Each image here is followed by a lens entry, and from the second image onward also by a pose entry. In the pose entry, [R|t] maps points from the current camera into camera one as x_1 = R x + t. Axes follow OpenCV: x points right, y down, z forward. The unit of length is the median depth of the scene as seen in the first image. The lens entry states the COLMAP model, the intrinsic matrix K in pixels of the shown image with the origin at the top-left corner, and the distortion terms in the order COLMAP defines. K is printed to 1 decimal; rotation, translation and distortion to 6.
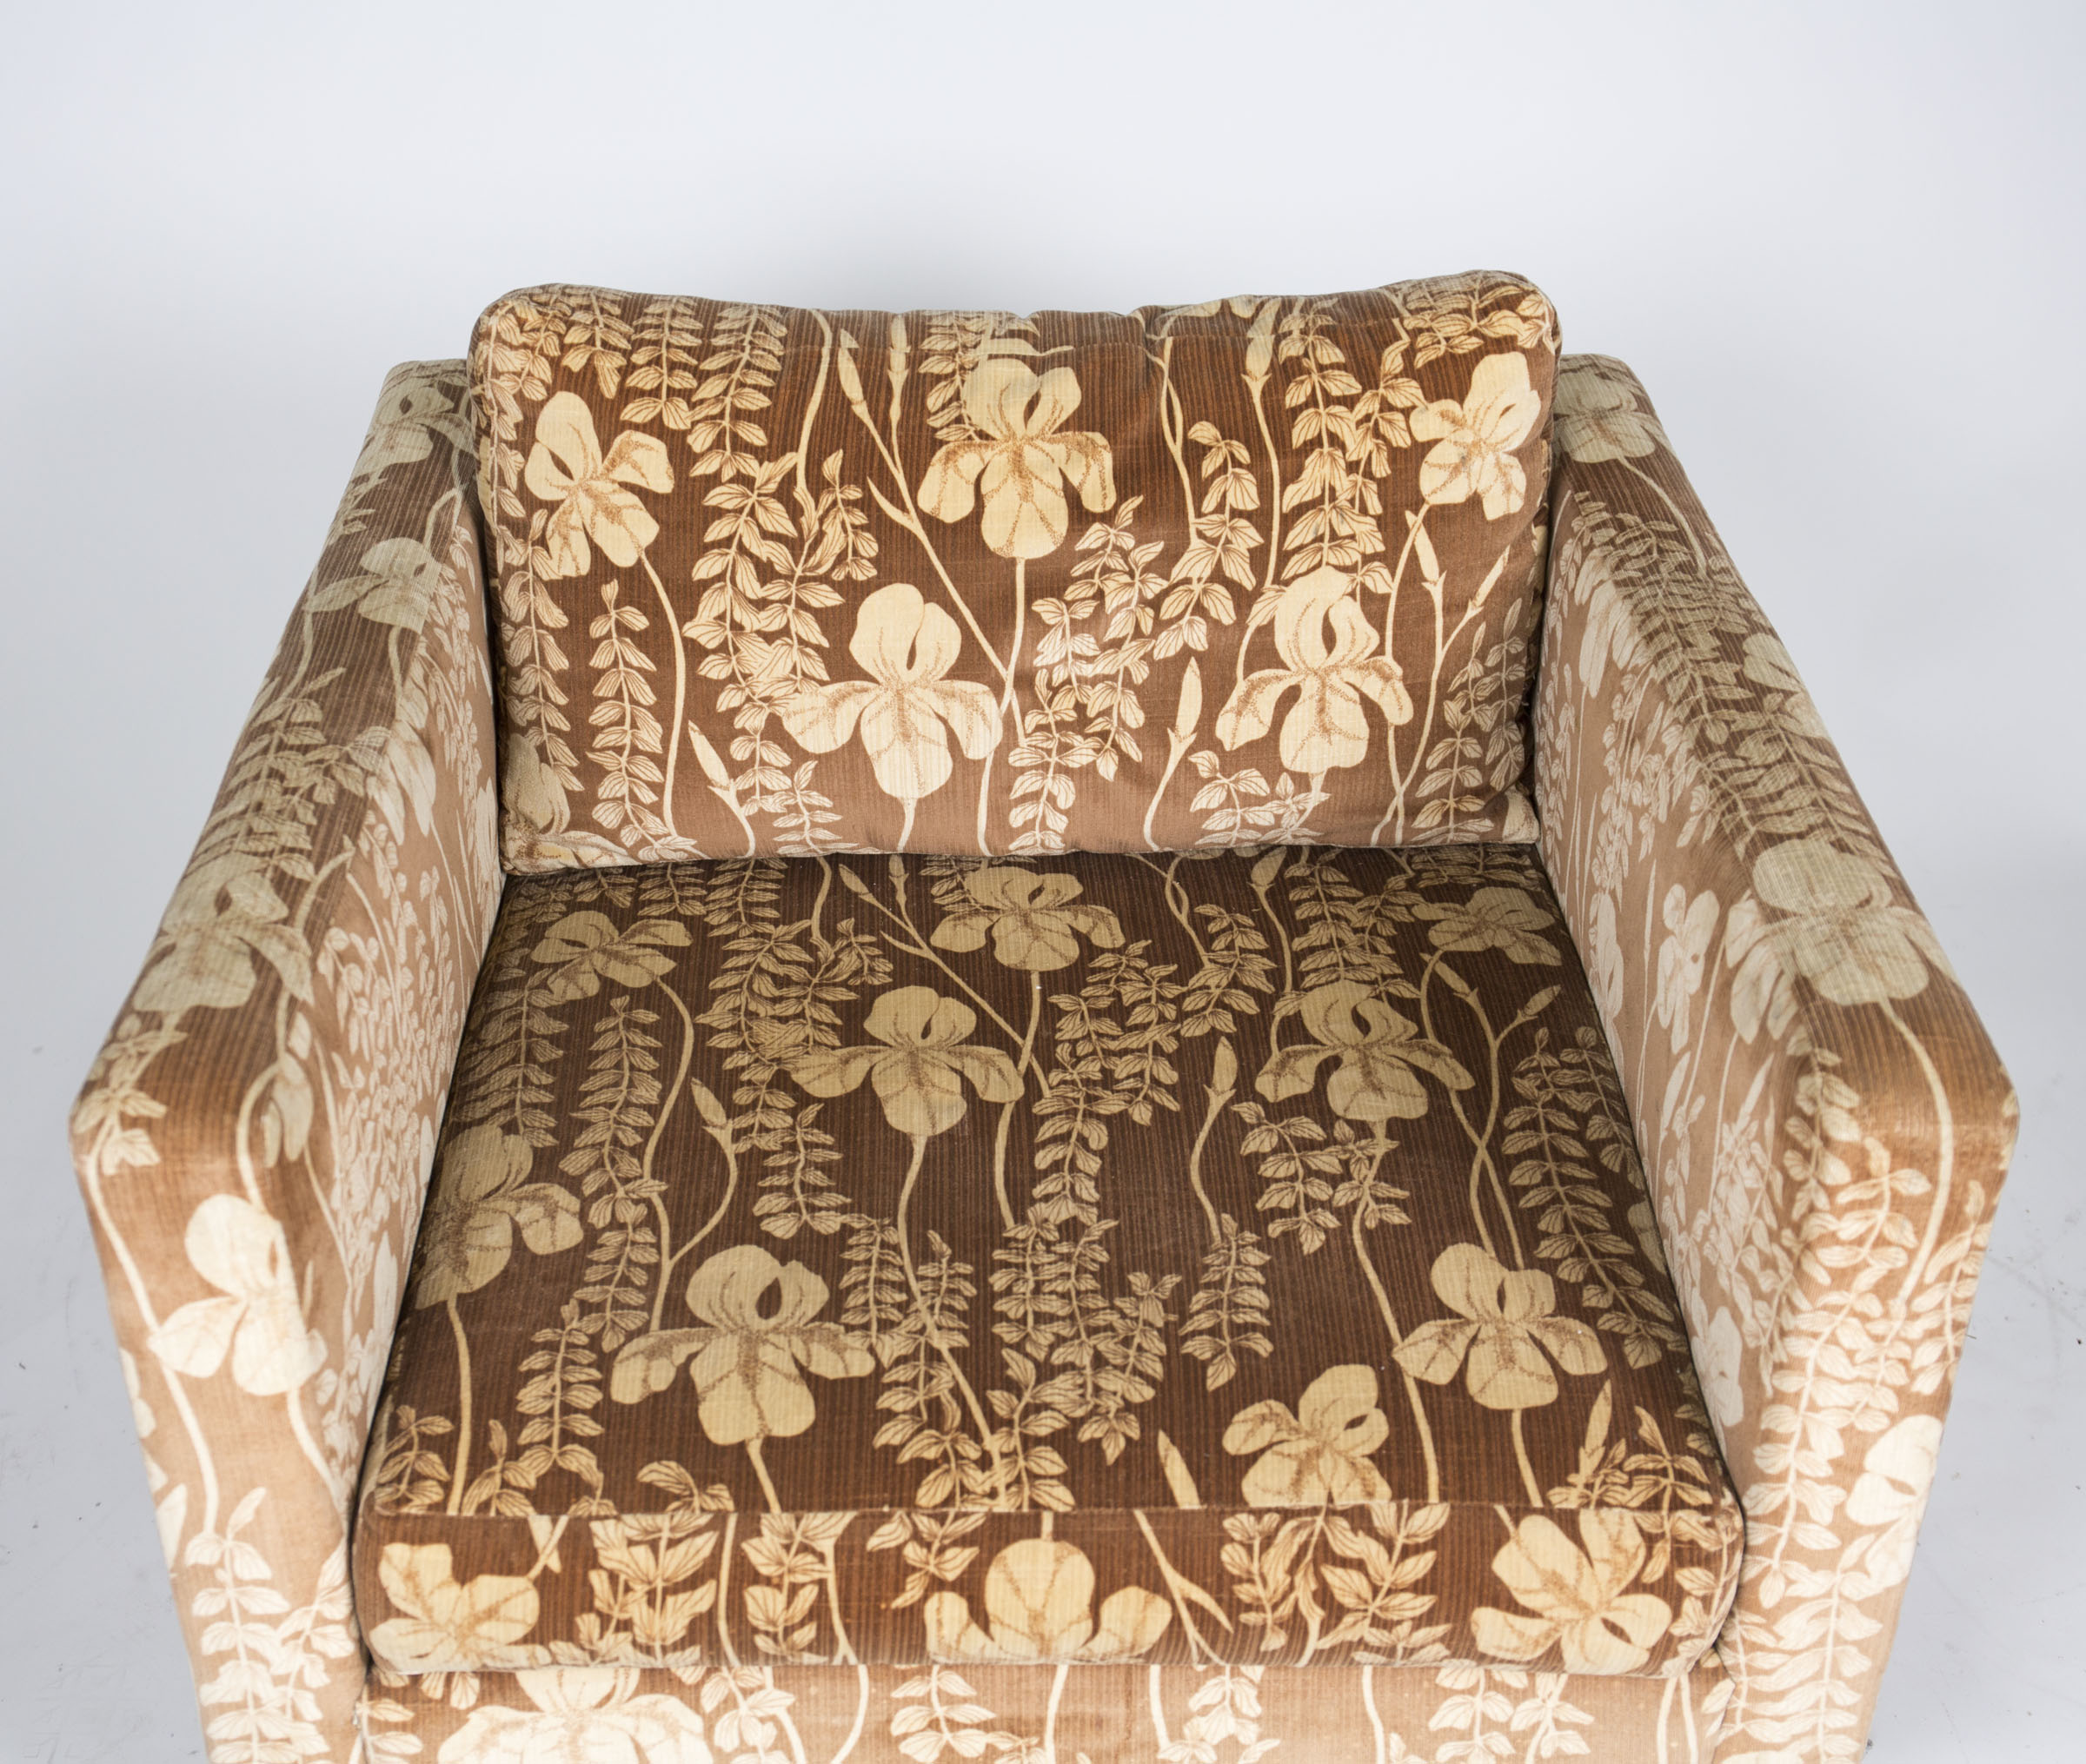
lens RADIAL K [[2988.2, 0, 1015.5], [0, 2988.2, 855.5], [0, 0, 1]] dist [0.002033, 0.000000]
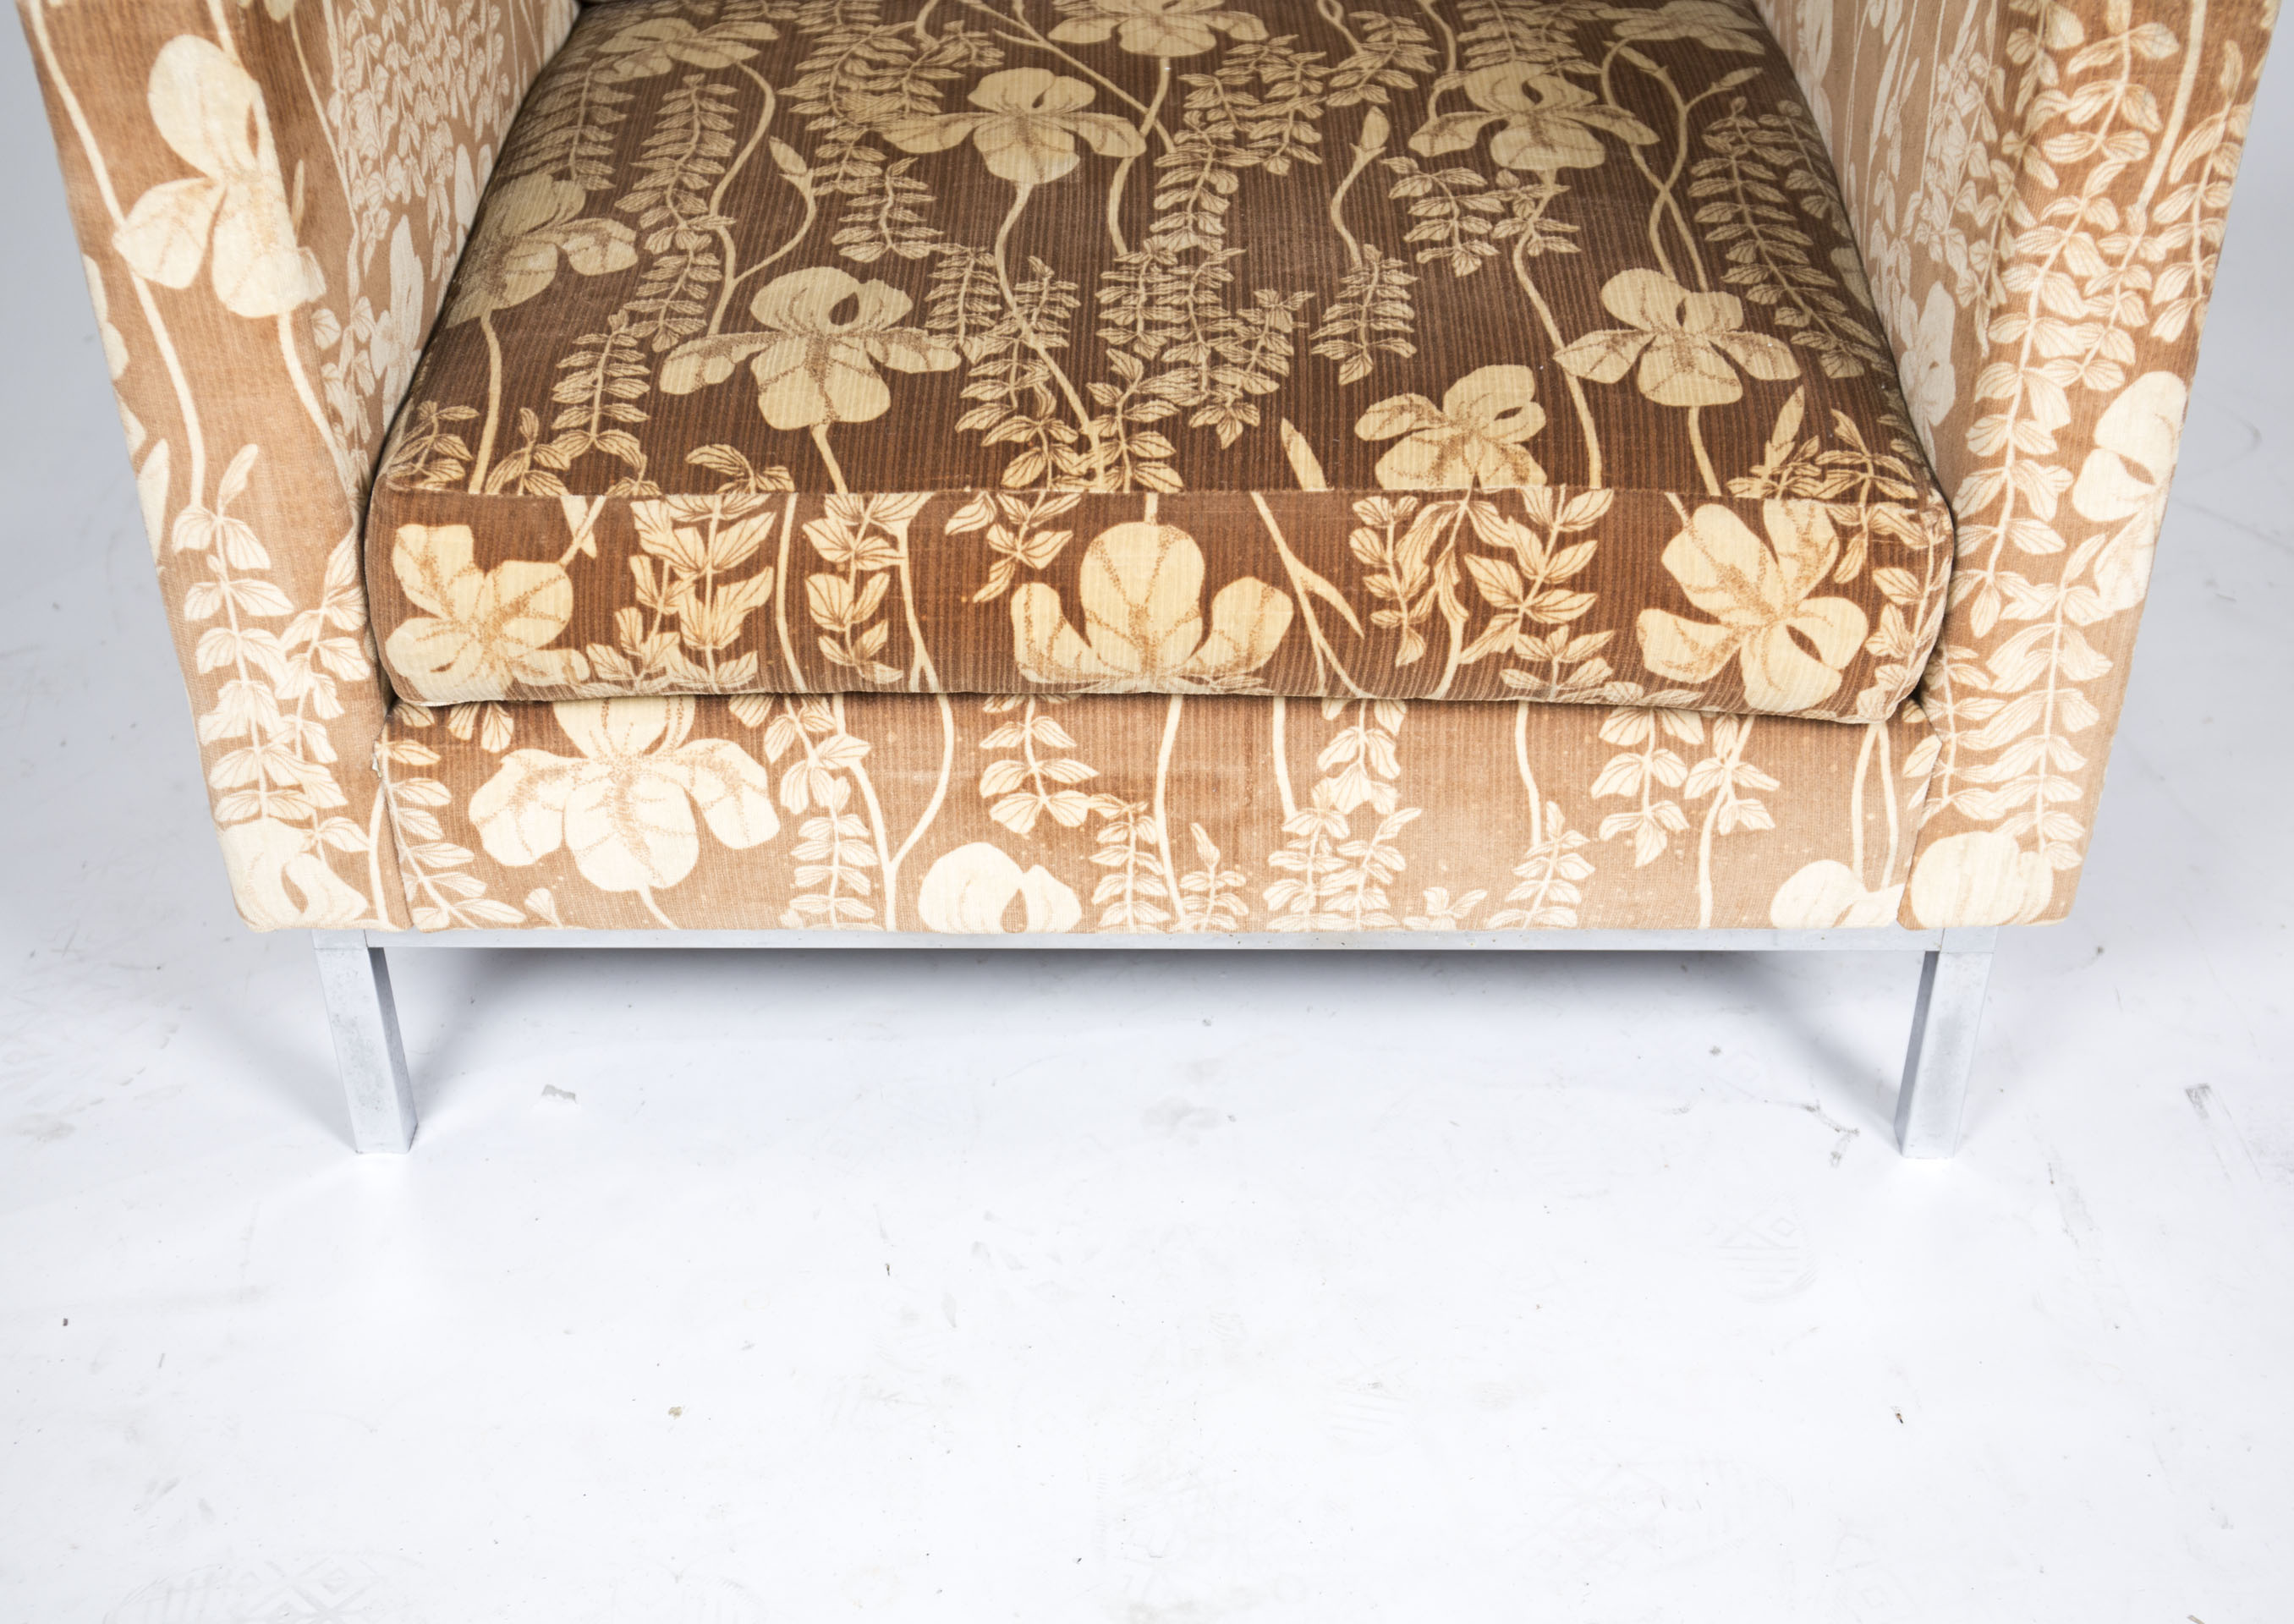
lens RADIAL K [[3125.3, 0, 1162.3], [0, 3125.3, 789.4], [0, 0, 1]] dist [0.025550, 0.000000]
pose [[0.999719, 0.008002, -0.022327, 0.030636], [-0.007034, 0.999046, 0.043109, 0.233969], [0.022651, -0.042939, 0.998821, 0.072569]]
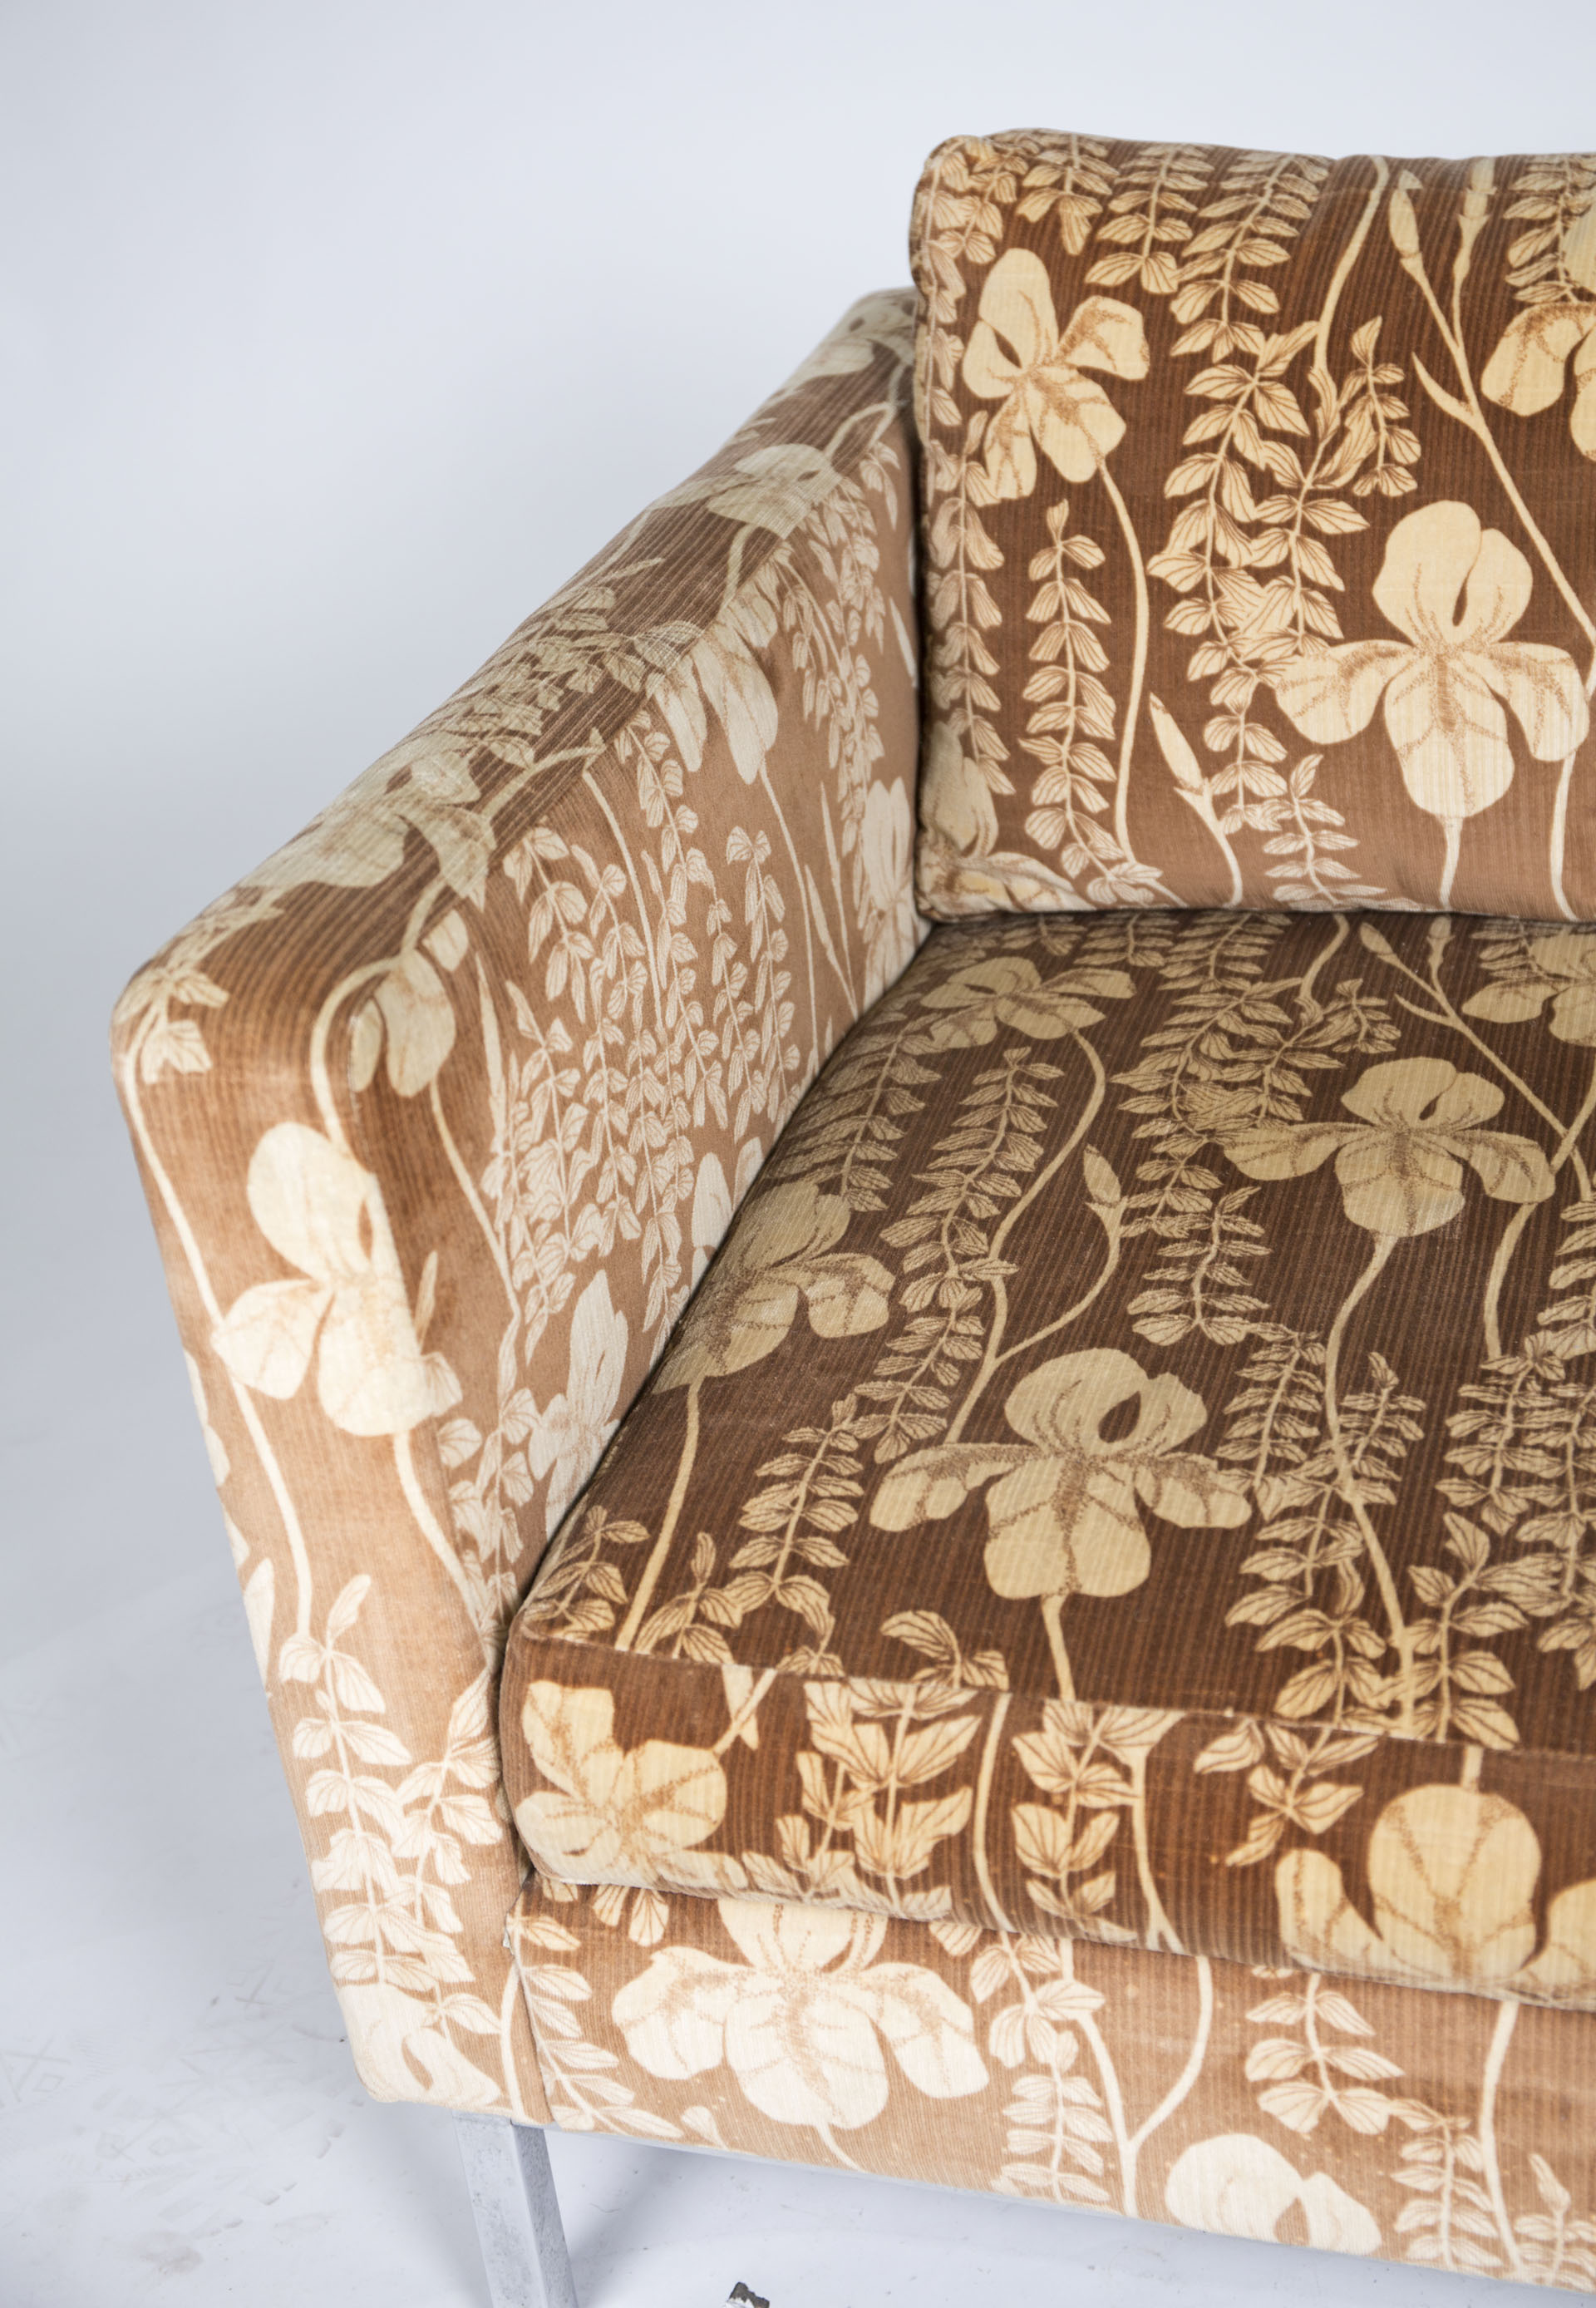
lens RADIAL K [[3237.3, 0, 833.5], [0, 3237.3, 1122.8], [0, 0, 1]] dist [0.042447, 0.000000]
pose [[0.948786, 0.060146, -0.310142, 0.078116], [-0.076166, 0.996301, -0.039795, 0.108329], [0.306601, 0.061379, 0.949857, 0.246422]]
